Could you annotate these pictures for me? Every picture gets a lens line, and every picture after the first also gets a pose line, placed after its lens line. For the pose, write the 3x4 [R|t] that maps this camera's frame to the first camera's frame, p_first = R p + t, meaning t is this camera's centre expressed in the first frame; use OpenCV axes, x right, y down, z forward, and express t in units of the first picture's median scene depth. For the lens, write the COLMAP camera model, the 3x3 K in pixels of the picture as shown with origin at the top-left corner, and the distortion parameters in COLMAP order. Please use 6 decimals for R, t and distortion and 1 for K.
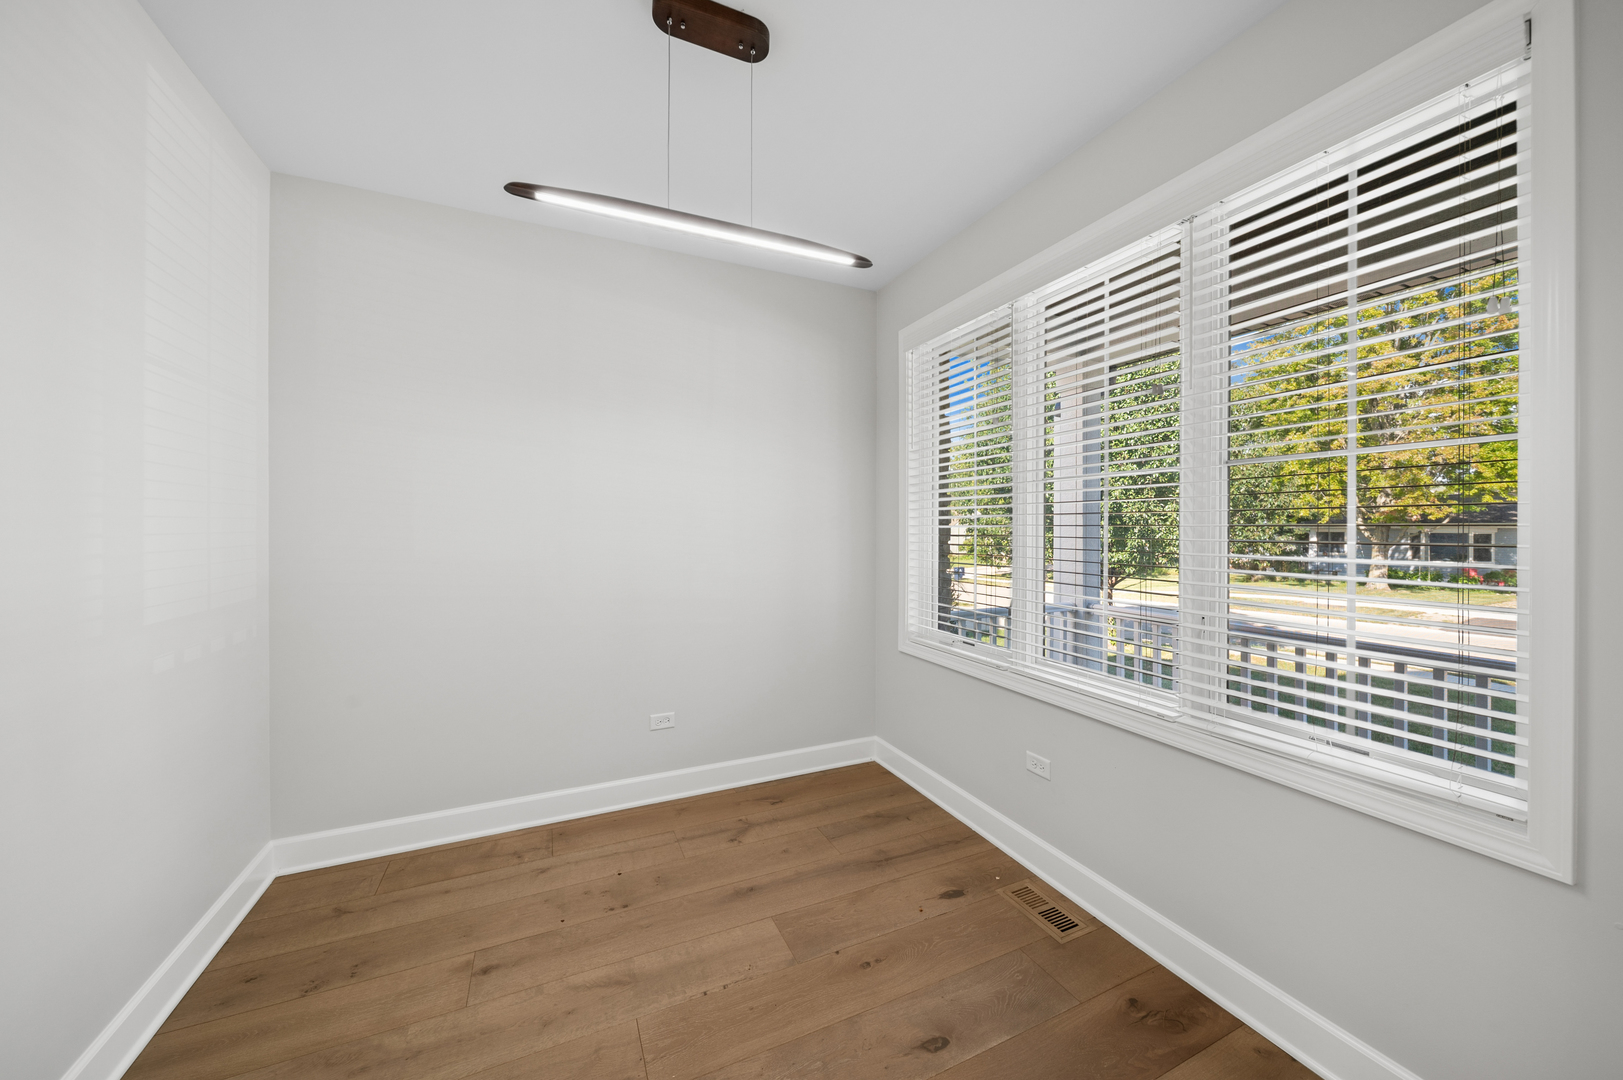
lens RADIAL K [[579.3, 0, 811.5], [0, 579.3, 532.9], [0, 0, 1]] dist [-0.002031, -0.000920]
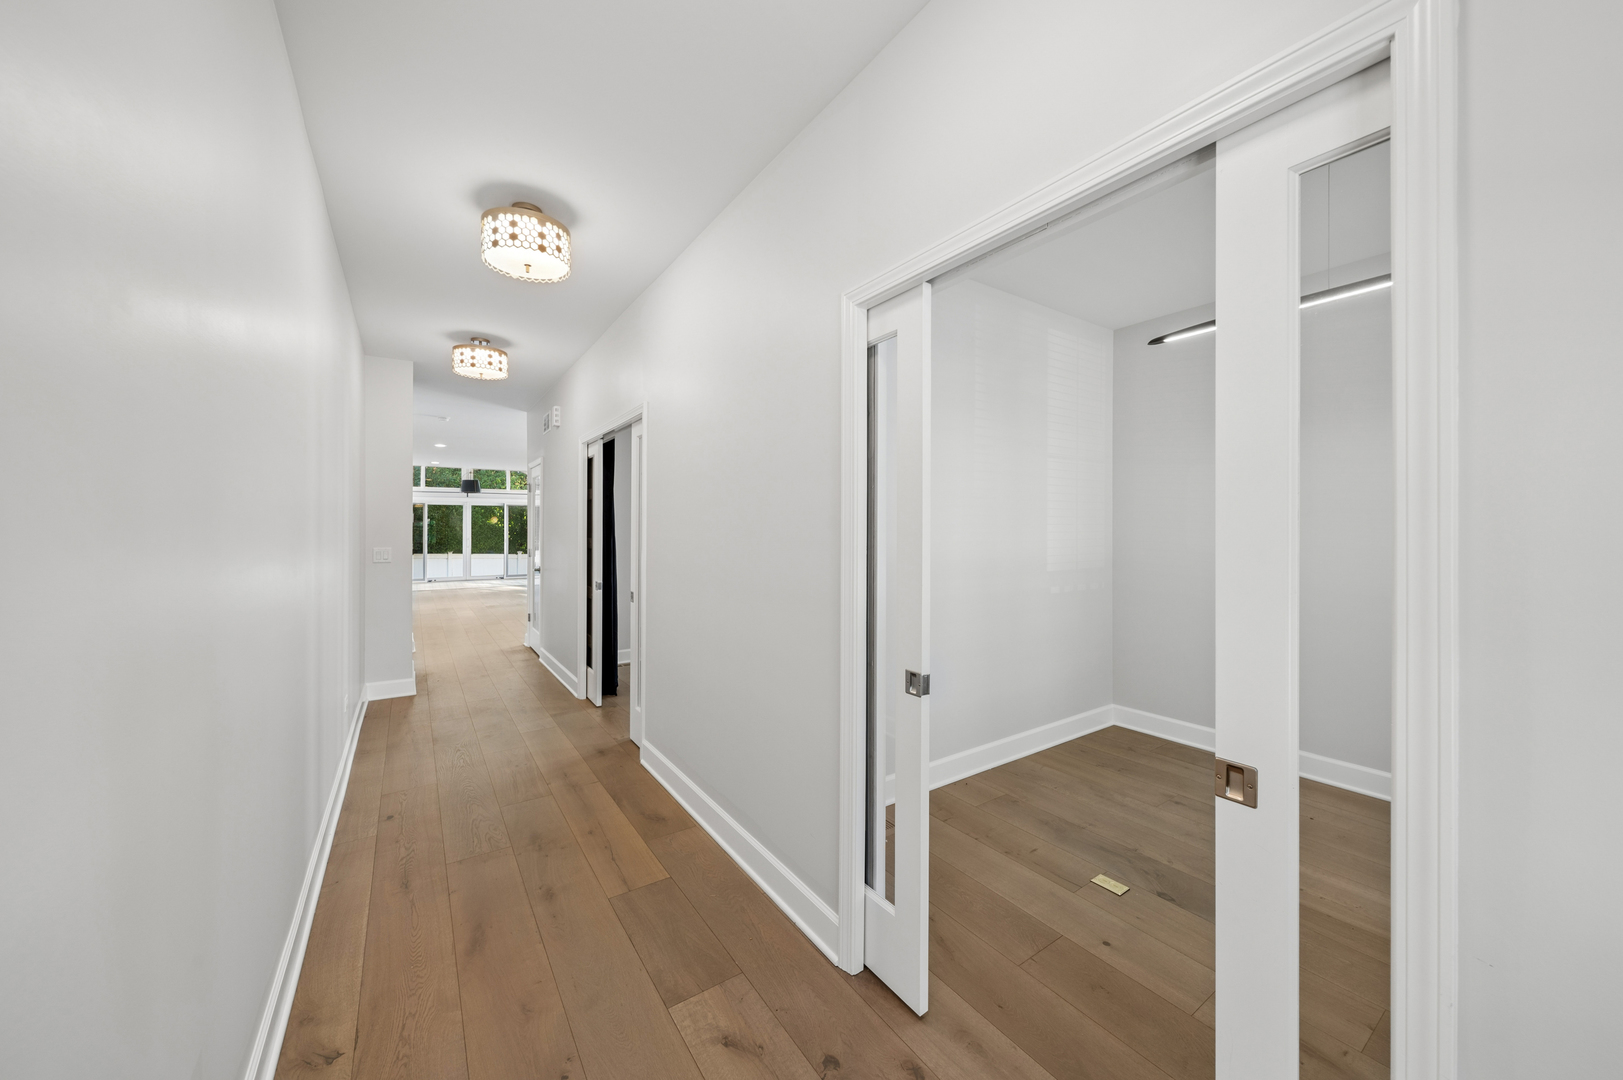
lens RADIAL K [[579.3, 0, 821.4], [0, 579.3, 531.8], [0, 0, 1]] dist [-0.002031, -0.000920]
pose [[0.180944, 0.000571, -0.983493, 0.841265], [-0.006757, 0.999977, -0.000662, 0.008154], [0.983470, 0.006766, 0.180944, -0.274576]]
